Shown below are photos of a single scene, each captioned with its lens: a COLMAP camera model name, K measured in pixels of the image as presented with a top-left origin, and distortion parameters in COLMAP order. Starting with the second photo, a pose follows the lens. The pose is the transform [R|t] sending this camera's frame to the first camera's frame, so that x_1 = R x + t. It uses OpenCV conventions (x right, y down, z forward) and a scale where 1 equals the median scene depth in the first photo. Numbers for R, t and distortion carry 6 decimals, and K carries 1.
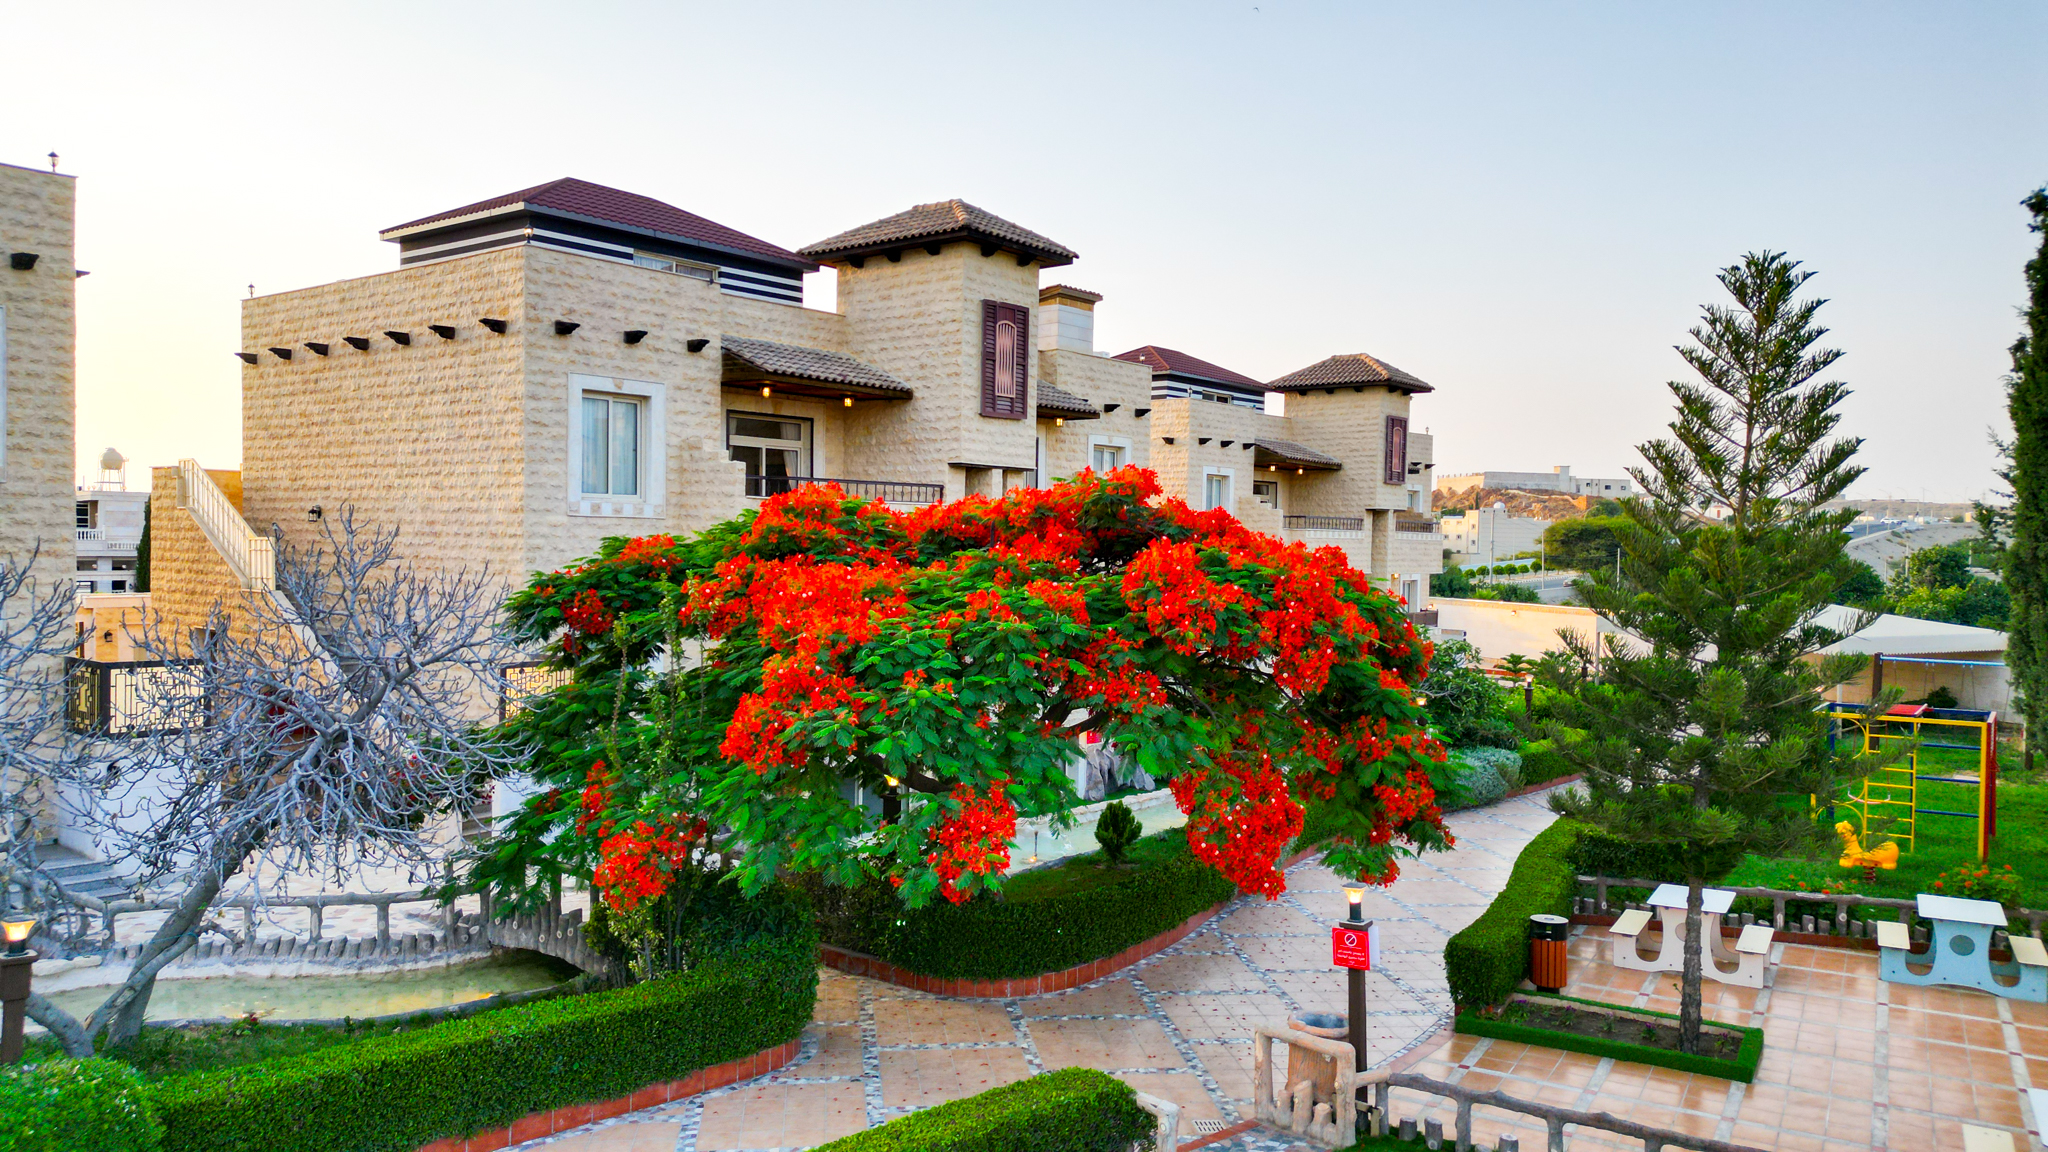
lens RADIAL K [[1457.8, 0, 1060.6], [0, 1457.8, 591.5], [0, 0, 1]] dist [0.098817, -0.091148]
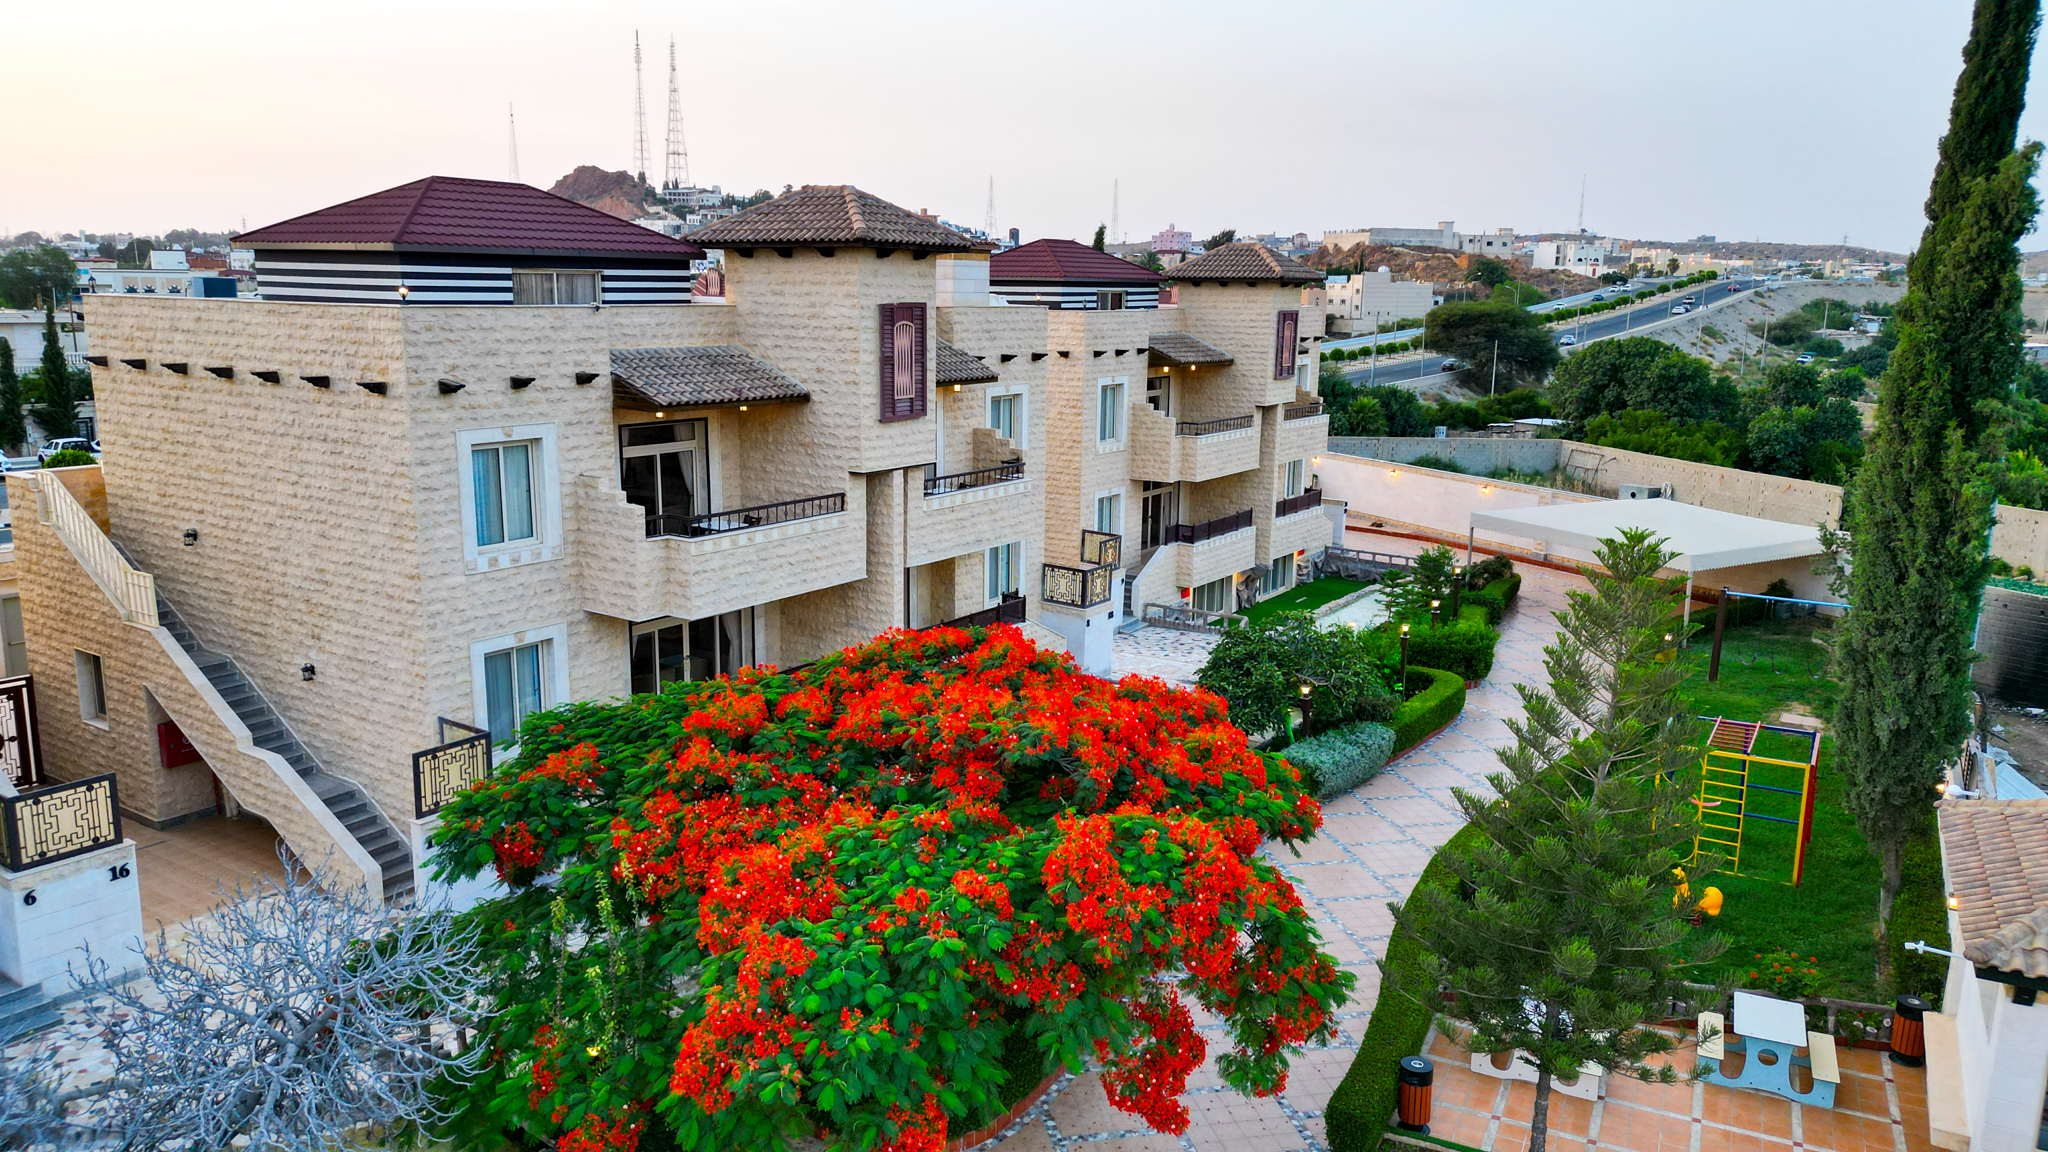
lens RADIAL K [[1457.8, 0, 1060.6], [0, 1457.8, 591.5], [0, 0, 1]] dist [0.098817, -0.091148]
pose [[0.996821, -0.014272, 0.078379, -0.012897], [-0.000142, 0.983503, 0.180891, -0.200917], [-0.079668, -0.180327, 0.980375, -0.006659]]
